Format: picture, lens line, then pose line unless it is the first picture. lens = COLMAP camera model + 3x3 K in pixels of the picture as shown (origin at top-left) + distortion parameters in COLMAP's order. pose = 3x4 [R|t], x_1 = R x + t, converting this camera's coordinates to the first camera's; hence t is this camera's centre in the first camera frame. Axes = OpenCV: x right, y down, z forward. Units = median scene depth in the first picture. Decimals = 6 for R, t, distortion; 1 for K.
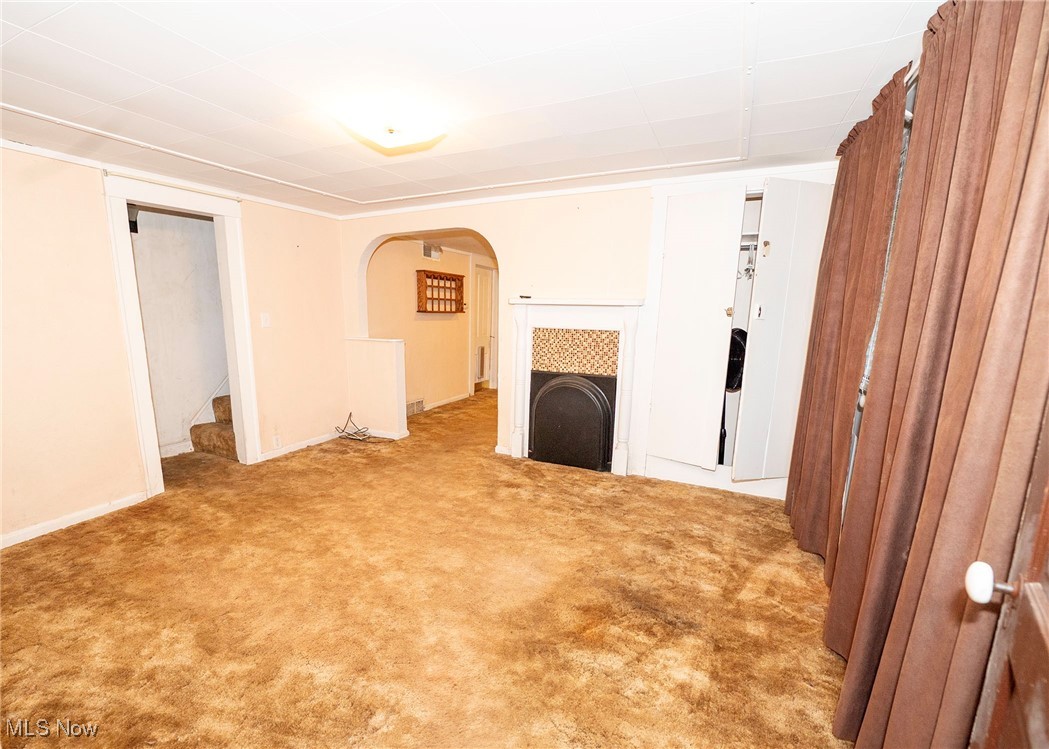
lens RADIAL K [[444.9, 0, 517.6], [0, 444.9, 381.5], [0, 0, 1]] dist [-0.000368, -0.004735]
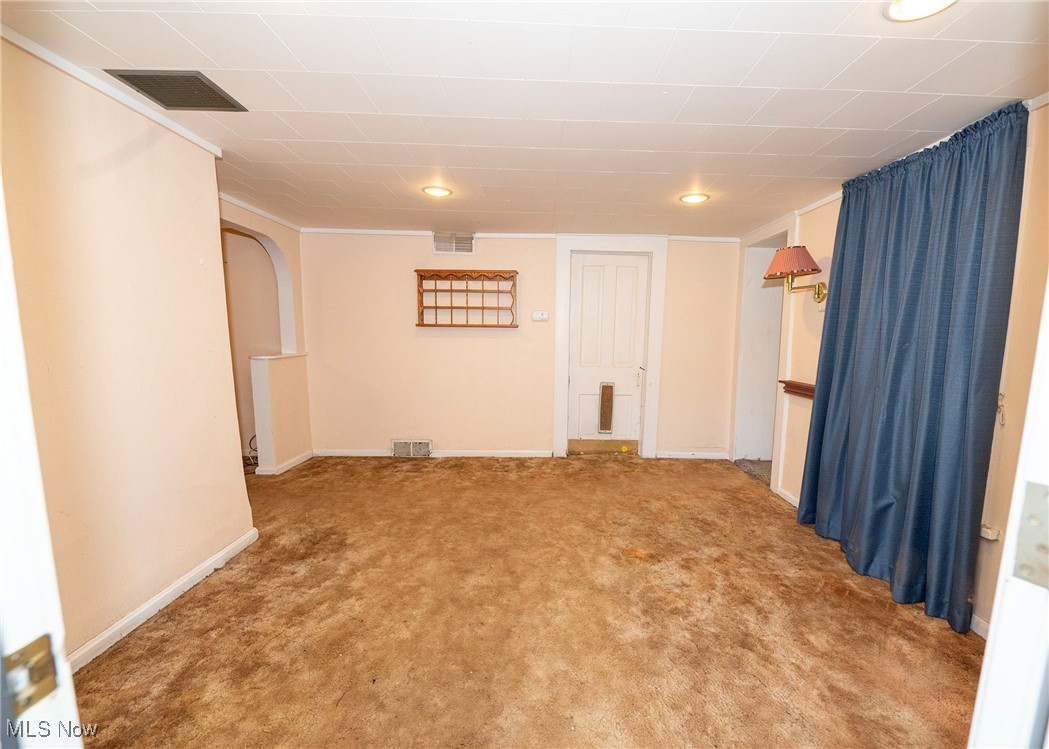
lens RADIAL K [[444.9, 0, 517.6], [0, 444.9, 381.5], [0, 0, 1]] dist [-0.000368, -0.004735]
pose [[0.439921, 0.088751, -0.893640, 0.526875], [-0.146925, 0.988809, 0.025874, -0.103664], [0.885936, 0.119915, 0.448037, 0.802969]]
